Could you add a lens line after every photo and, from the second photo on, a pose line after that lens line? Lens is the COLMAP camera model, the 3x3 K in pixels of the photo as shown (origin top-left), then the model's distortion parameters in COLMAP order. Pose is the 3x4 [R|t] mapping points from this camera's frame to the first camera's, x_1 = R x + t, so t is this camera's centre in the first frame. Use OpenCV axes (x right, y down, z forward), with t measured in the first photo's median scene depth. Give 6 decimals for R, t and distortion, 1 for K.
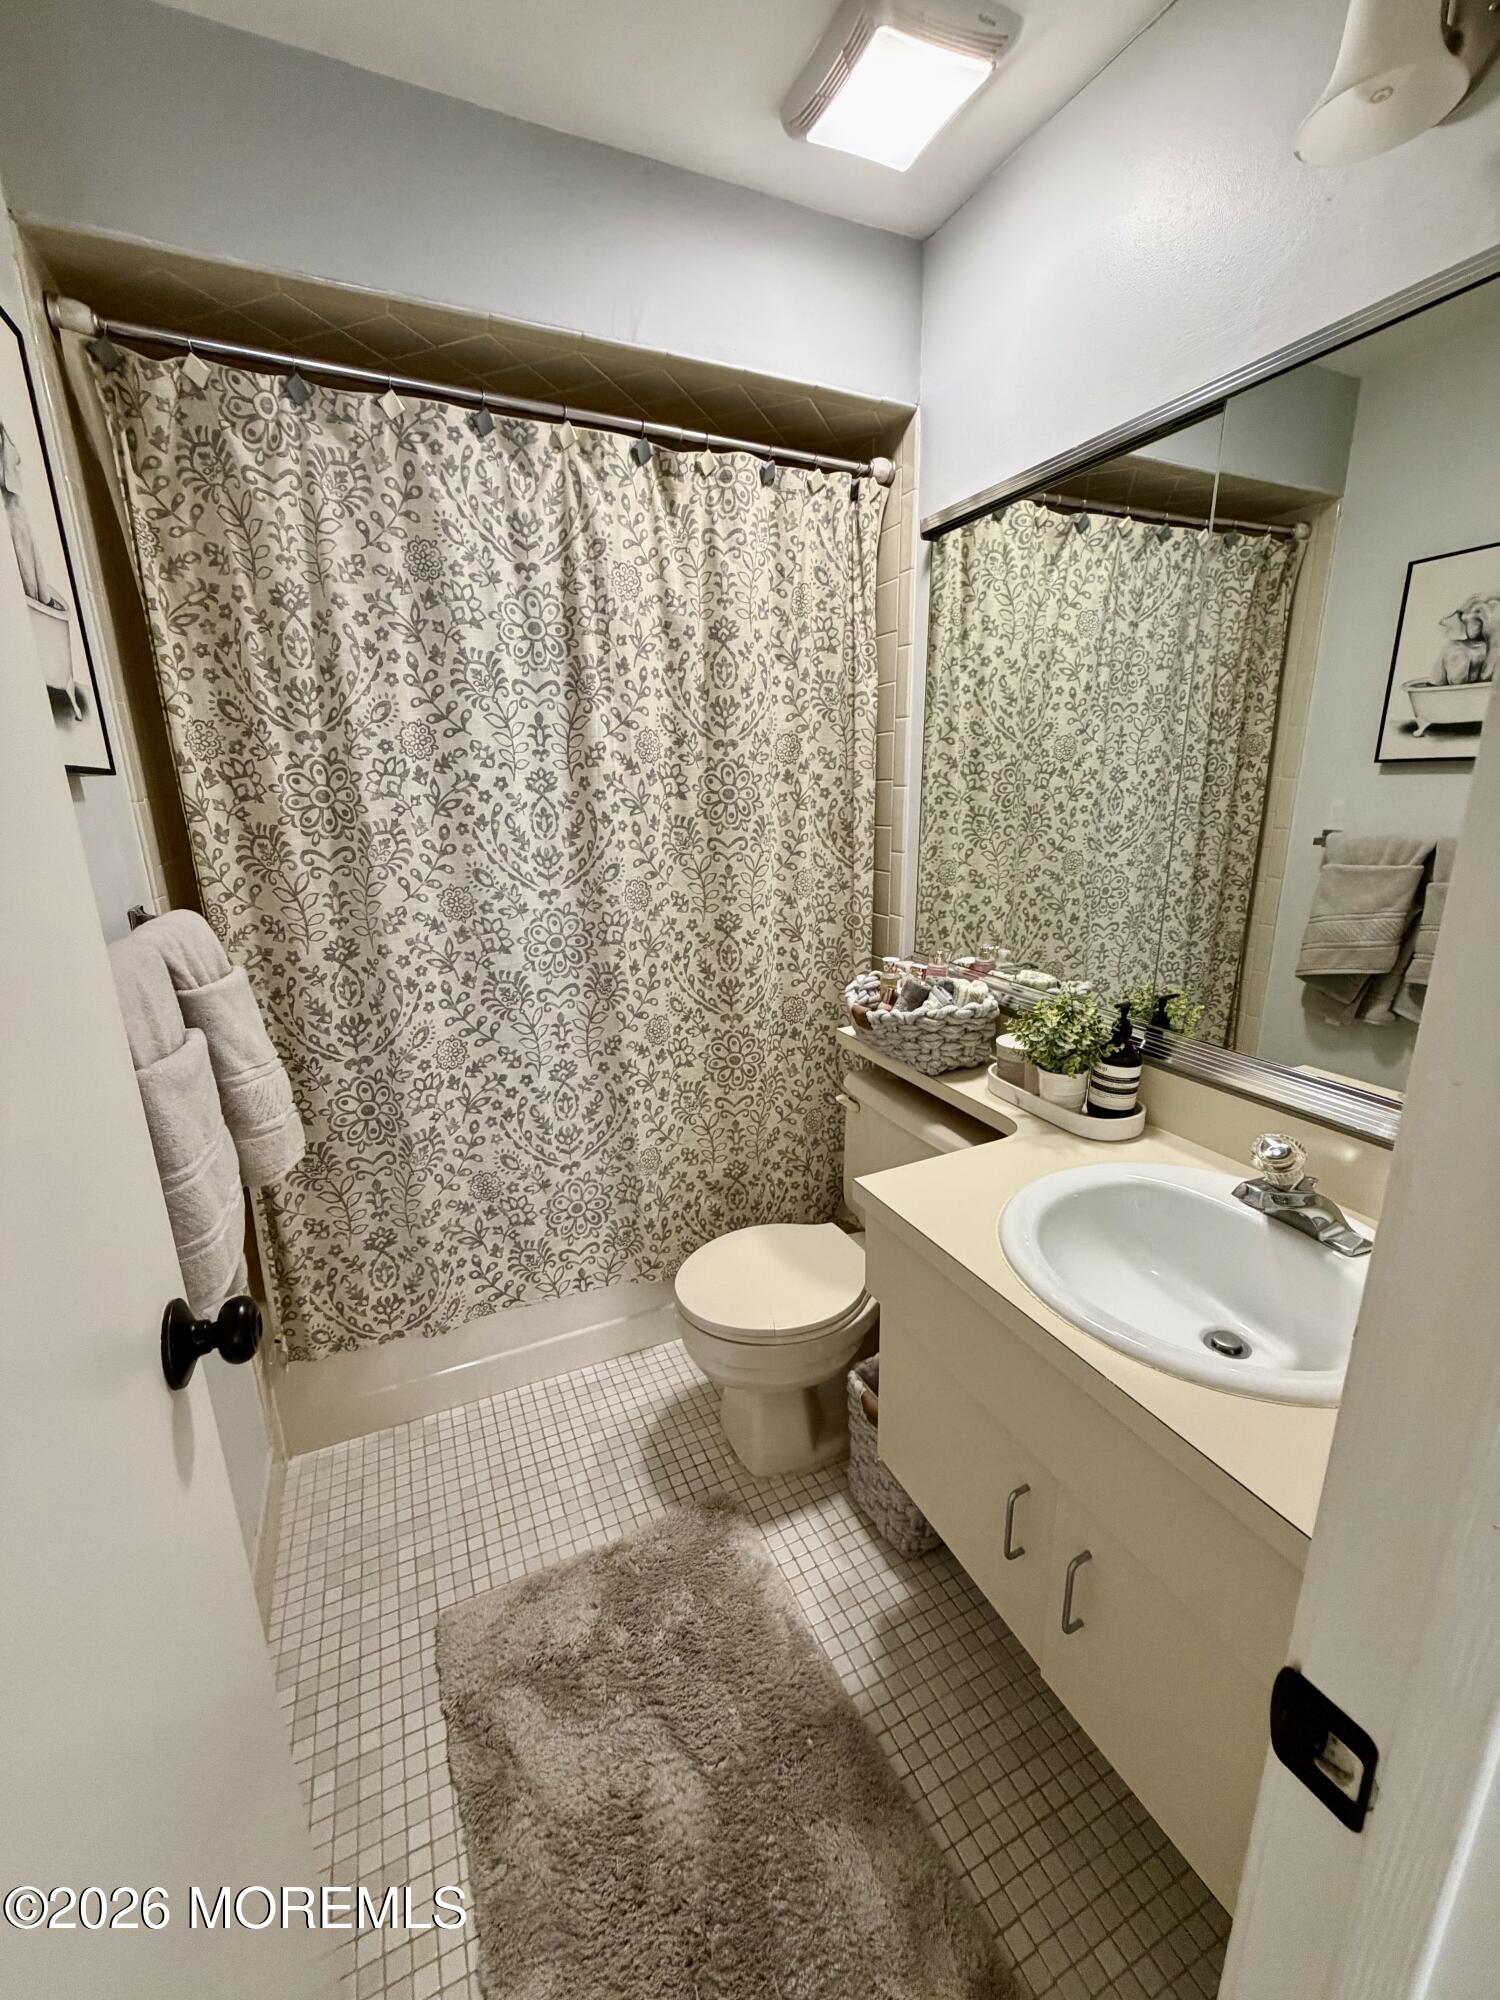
lens RADIAL K [[795.0, 0, 748.1], [0, 795.0, 996.6], [0, 0, 1]] dist [-0.001174, -0.000388]
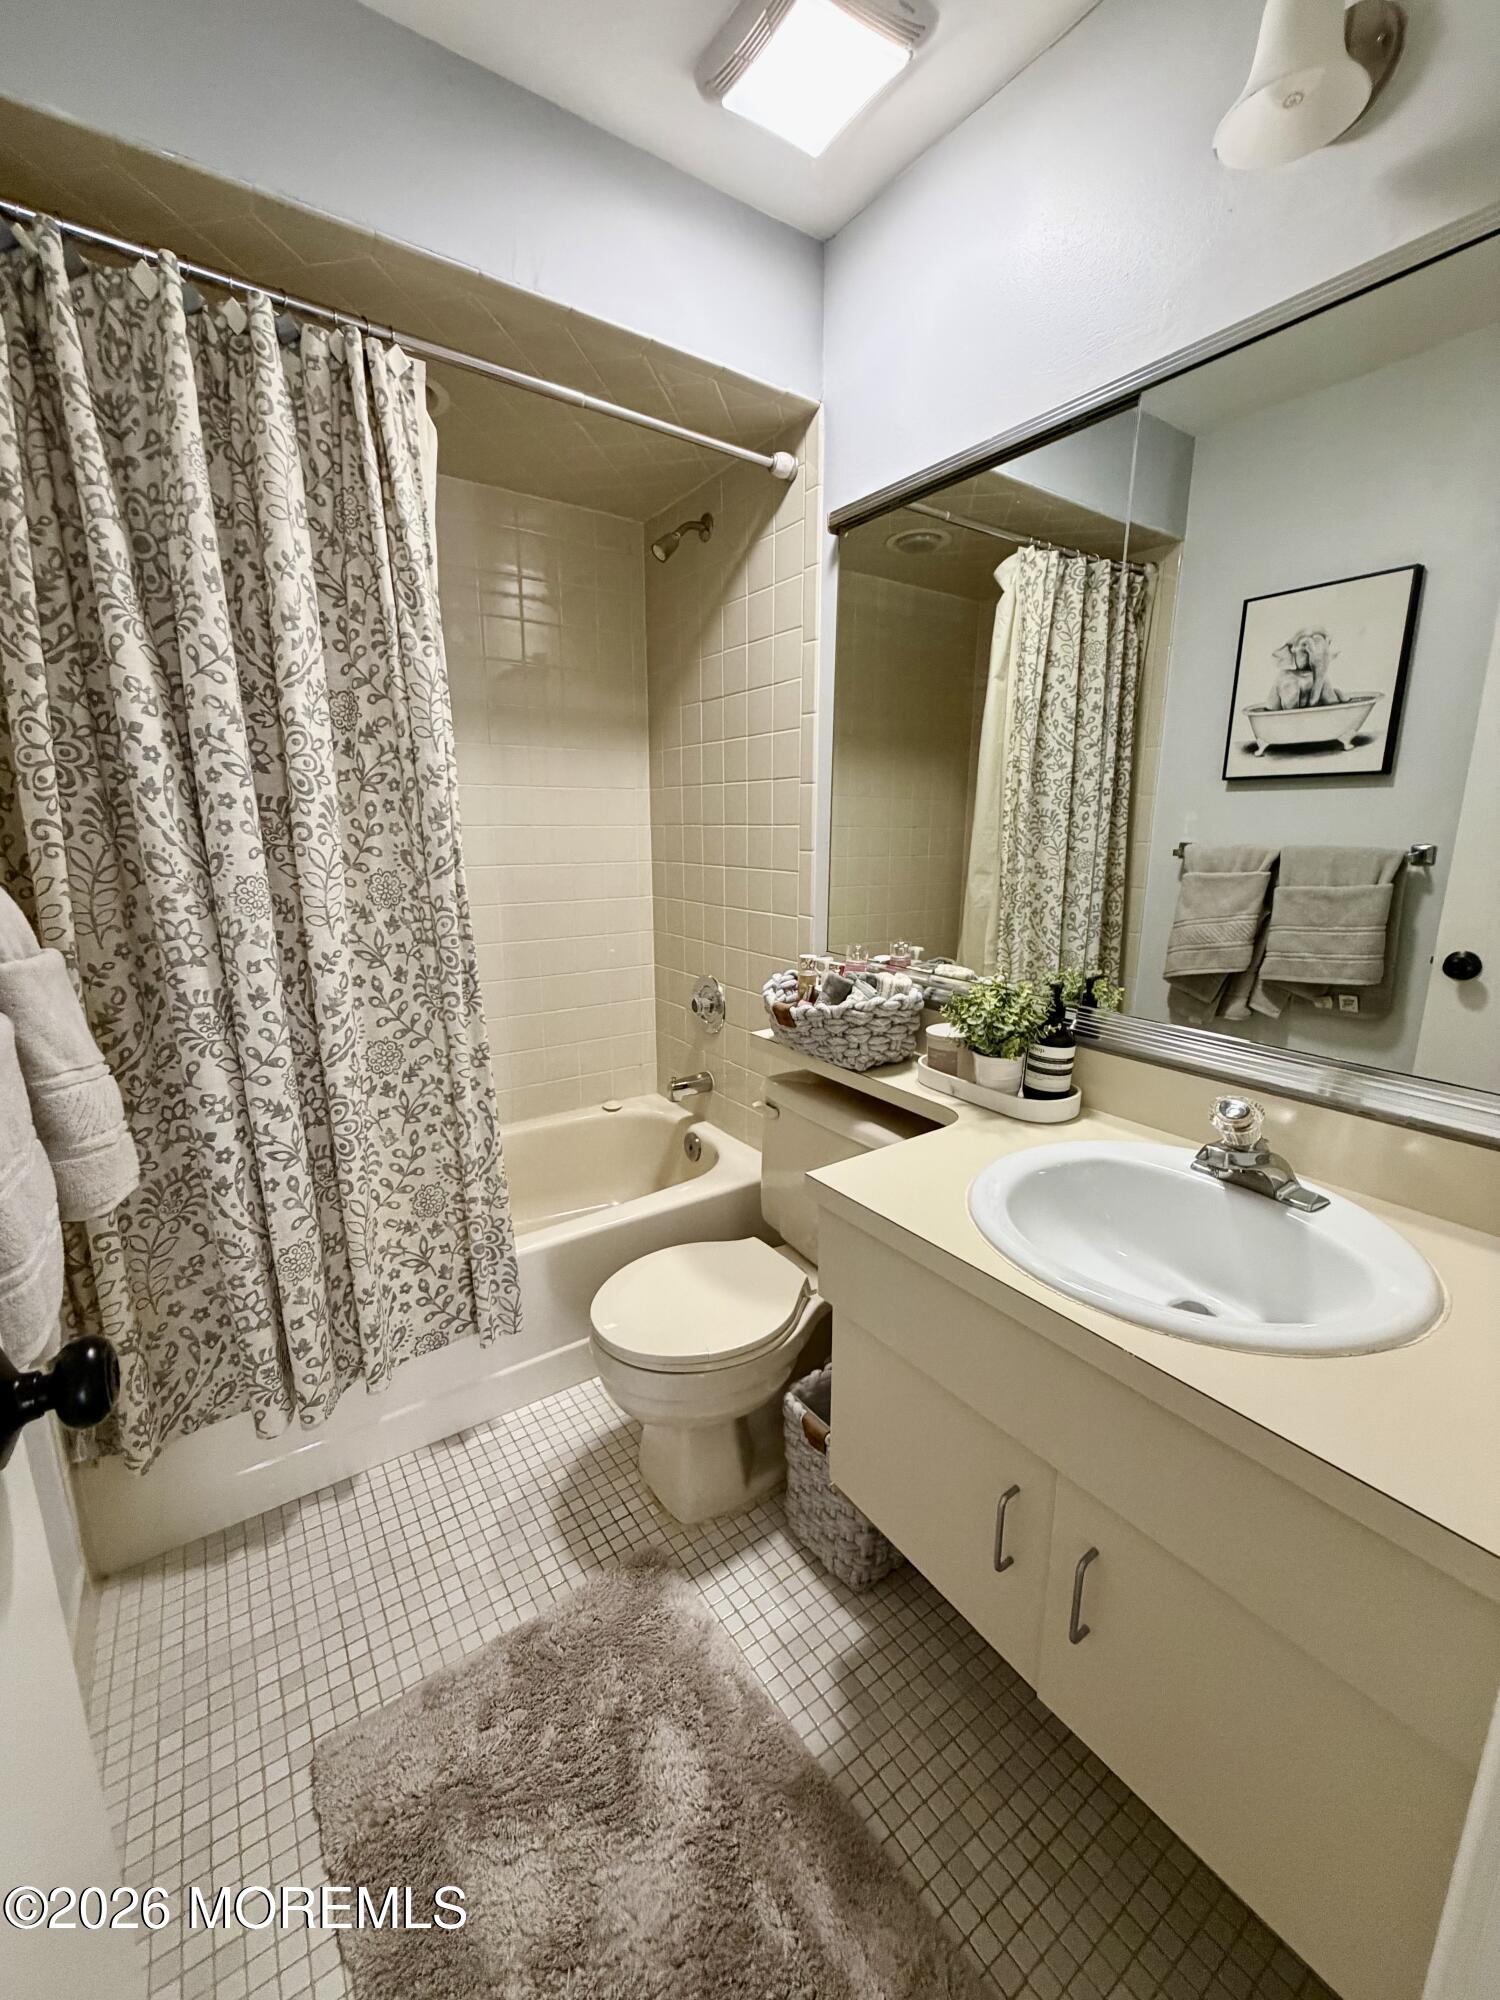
lens RADIAL K [[795.0, 0, 748.1], [0, 795.0, 996.6], [0, 0, 1]] dist [-0.001174, -0.000388]
pose [[0.984981, -0.018495, 0.171670, -0.069875], [0.026646, 0.998618, -0.045300, 0.051708], [-0.170595, 0.049194, 0.984112, 0.074866]]
